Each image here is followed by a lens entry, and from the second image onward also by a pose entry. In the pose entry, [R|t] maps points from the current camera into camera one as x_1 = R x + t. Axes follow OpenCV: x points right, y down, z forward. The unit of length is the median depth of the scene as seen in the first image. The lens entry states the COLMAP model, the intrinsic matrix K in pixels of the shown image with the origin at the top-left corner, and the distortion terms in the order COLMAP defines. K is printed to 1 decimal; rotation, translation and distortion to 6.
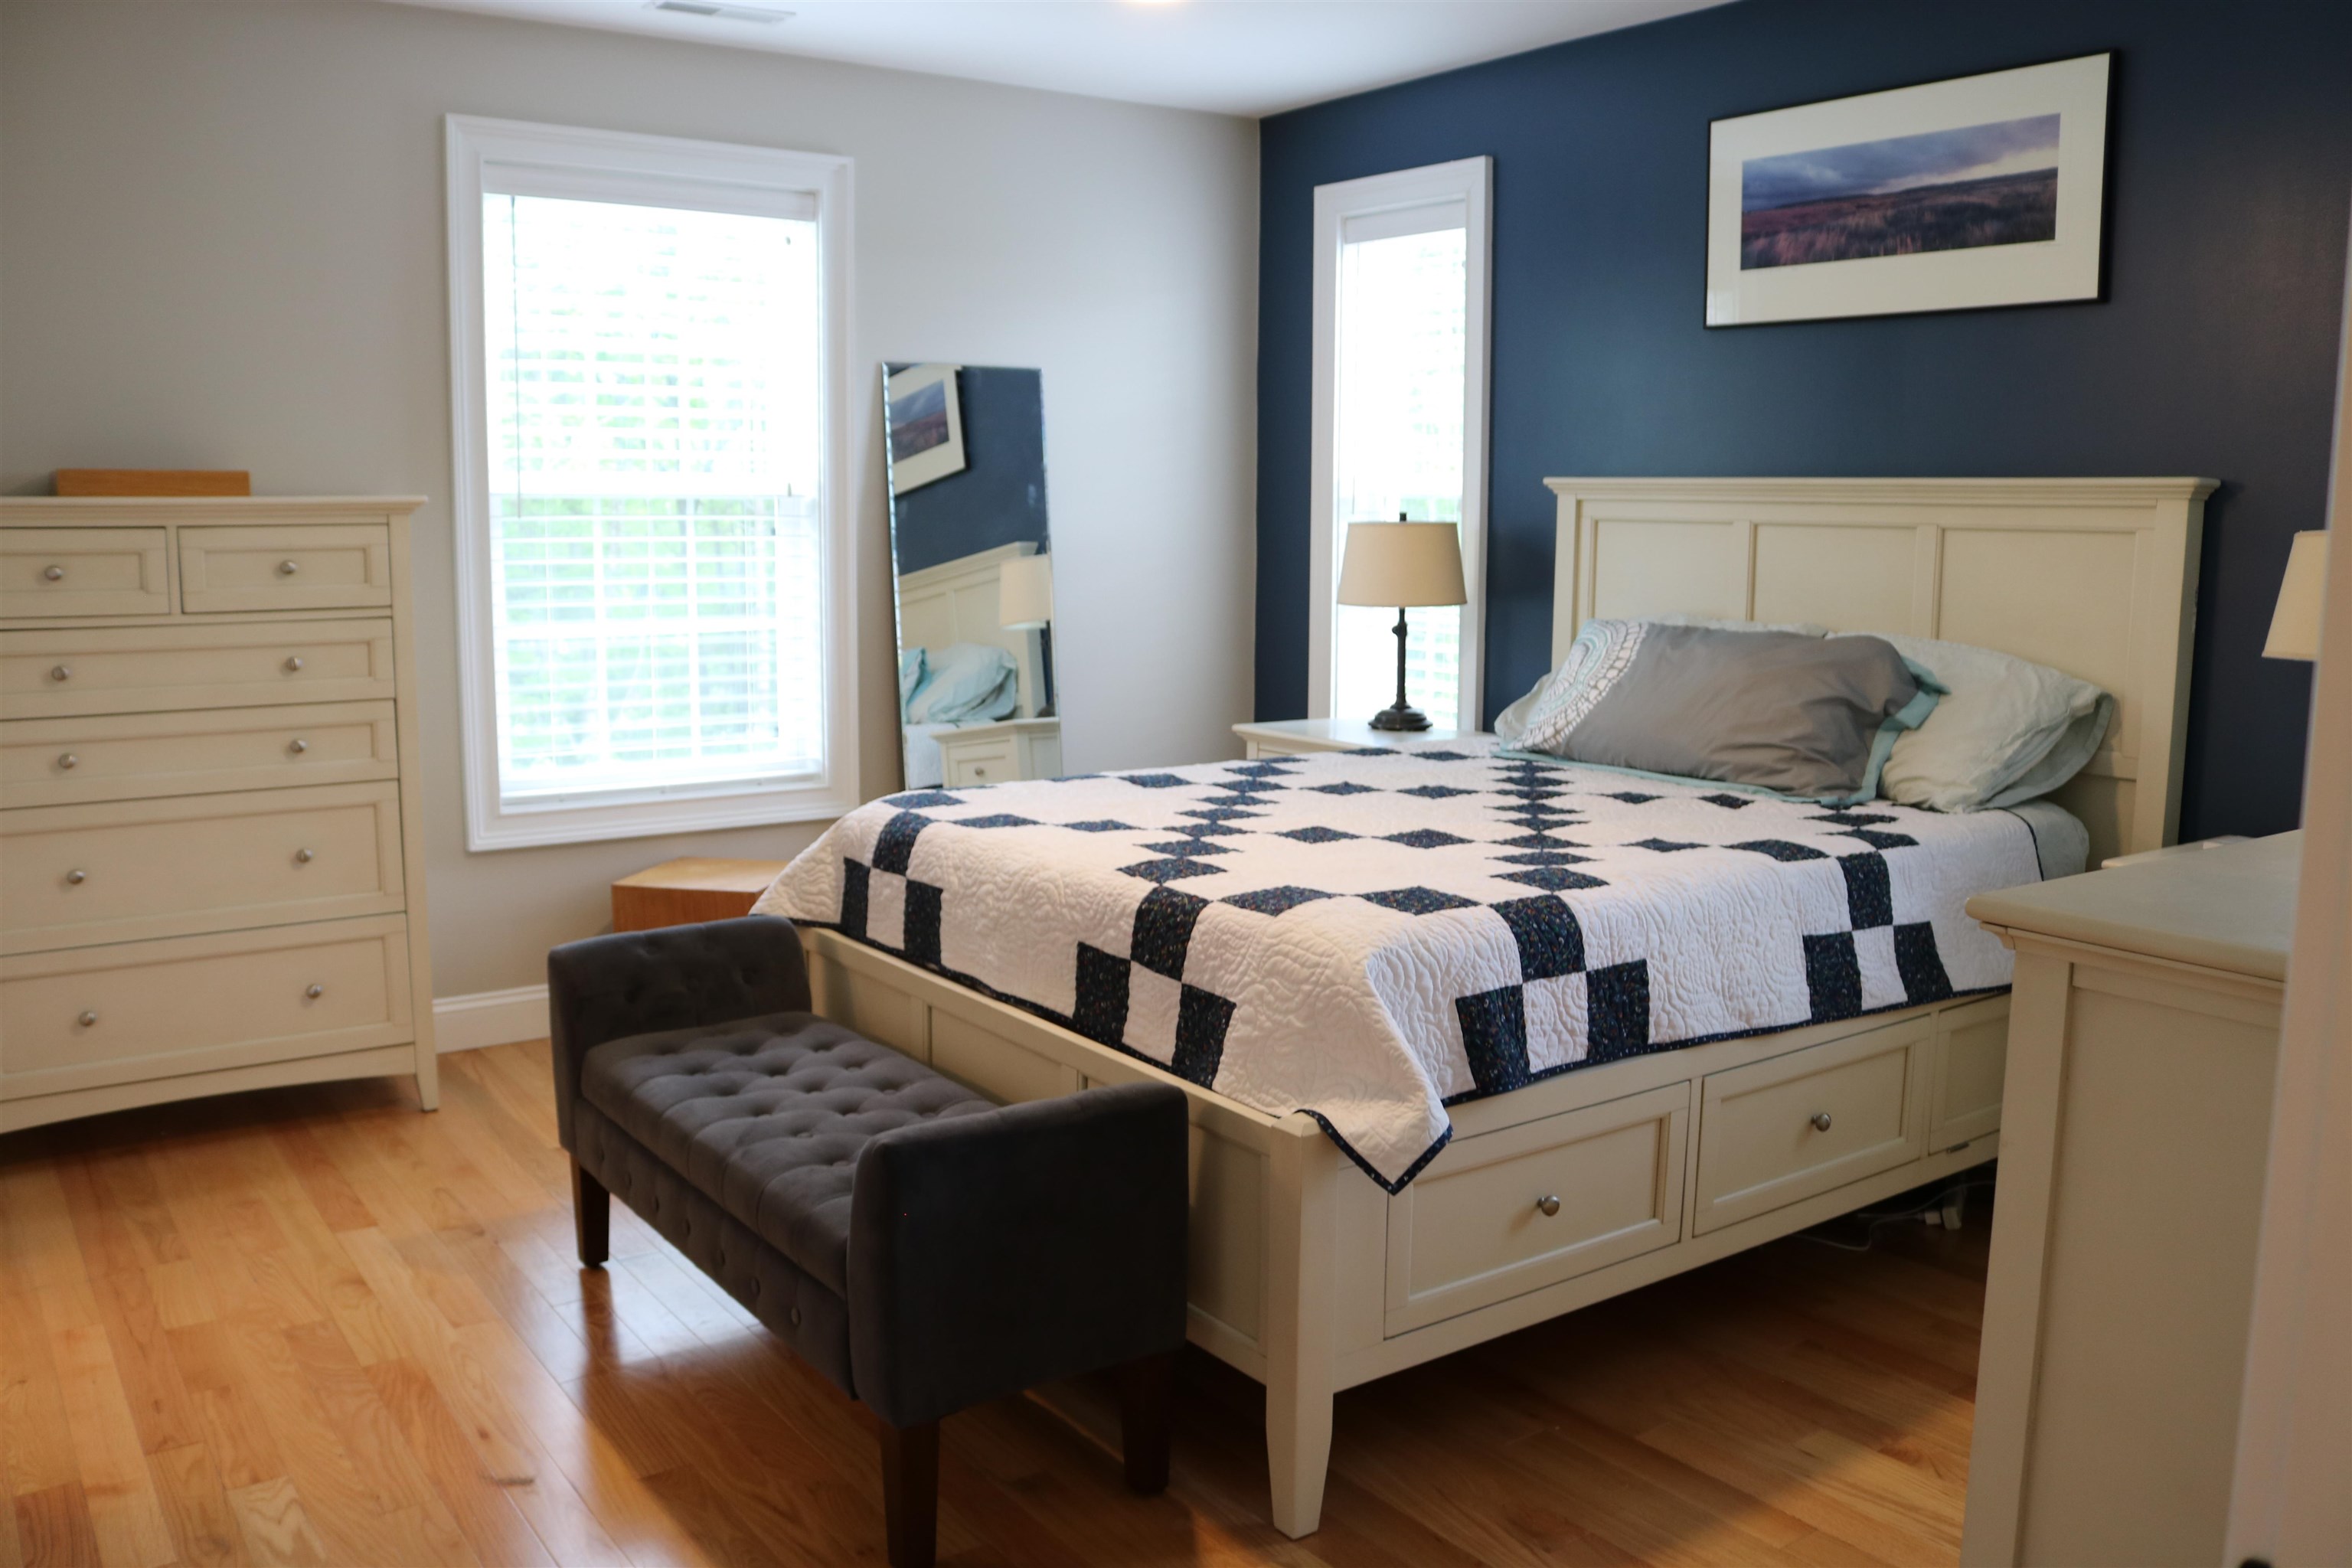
lens RADIAL K [[1939.7, 0, 1175.2], [0, 1939.7, 786.4], [0, 0, 1]] dist [-0.098457, 0.043606]
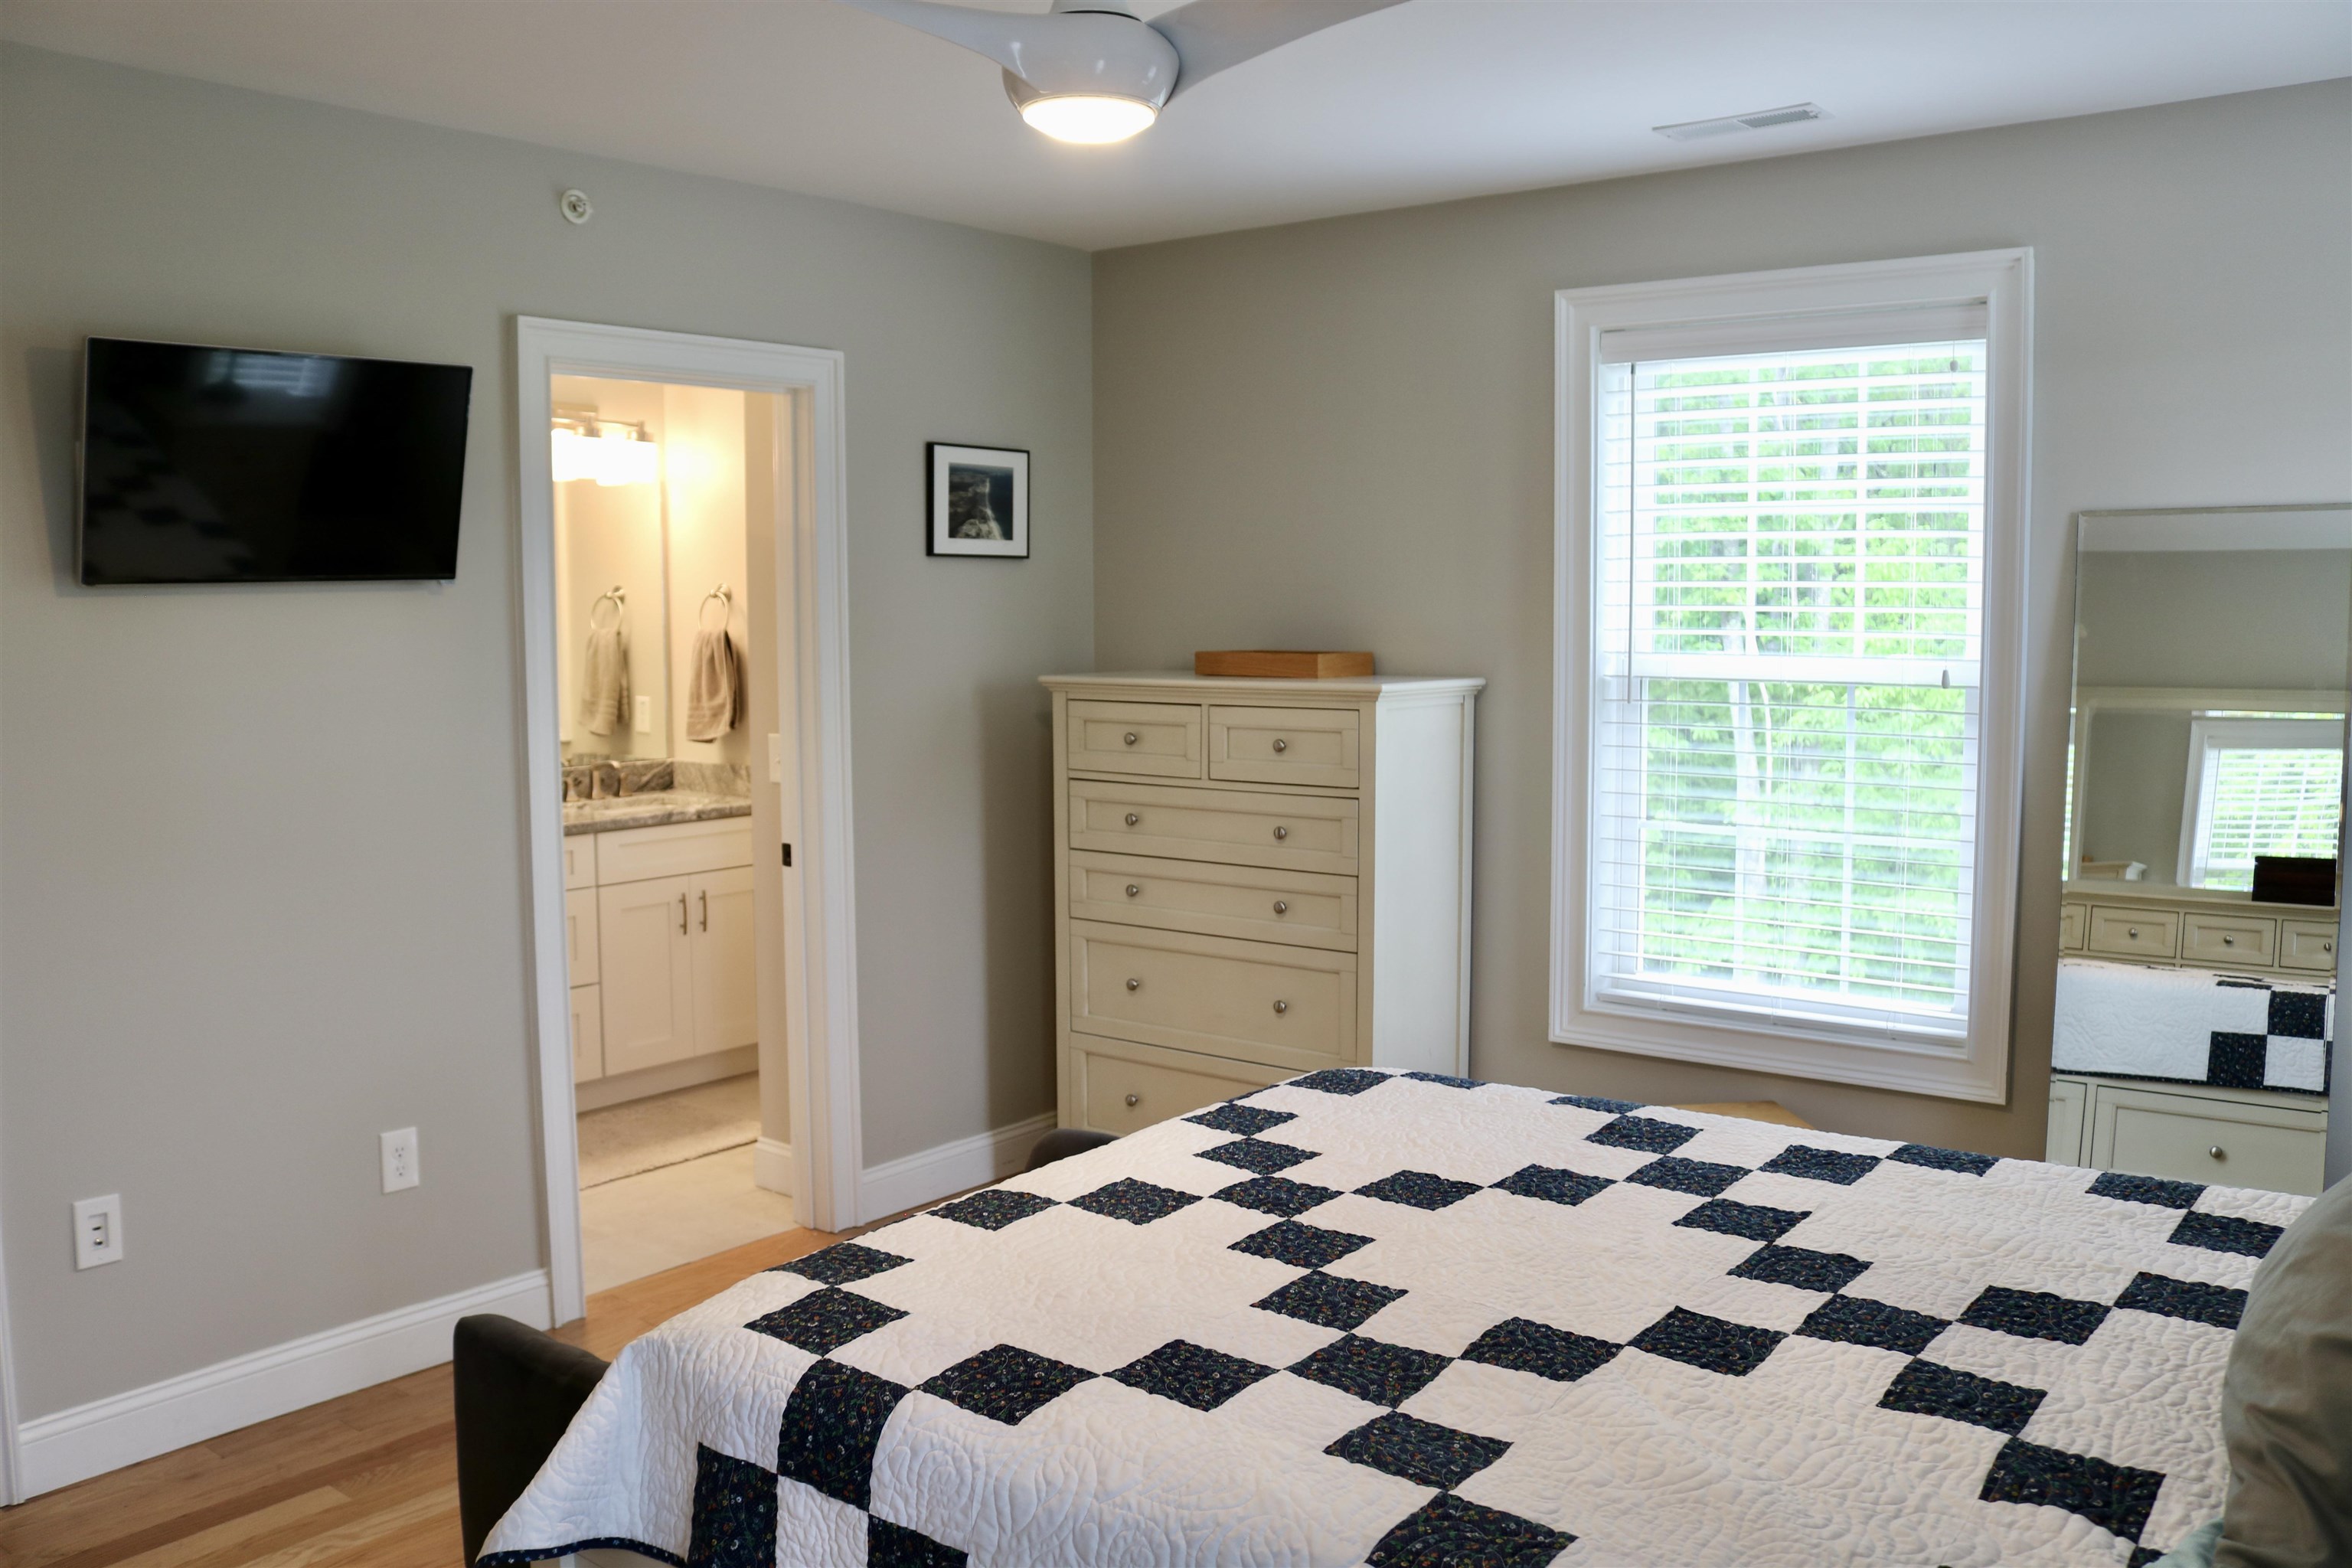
lens RADIAL K [[1939.7, 0, 1174.8], [0, 1939.7, 783.6], [0, 0, 1]] dist [-0.098457, 0.043606]
pose [[0.303934, 0.082139, -0.949146, 0.580084], [-0.127978, 0.990766, 0.044760, -0.134400], [0.944058, 0.107866, 0.311640, 0.587620]]
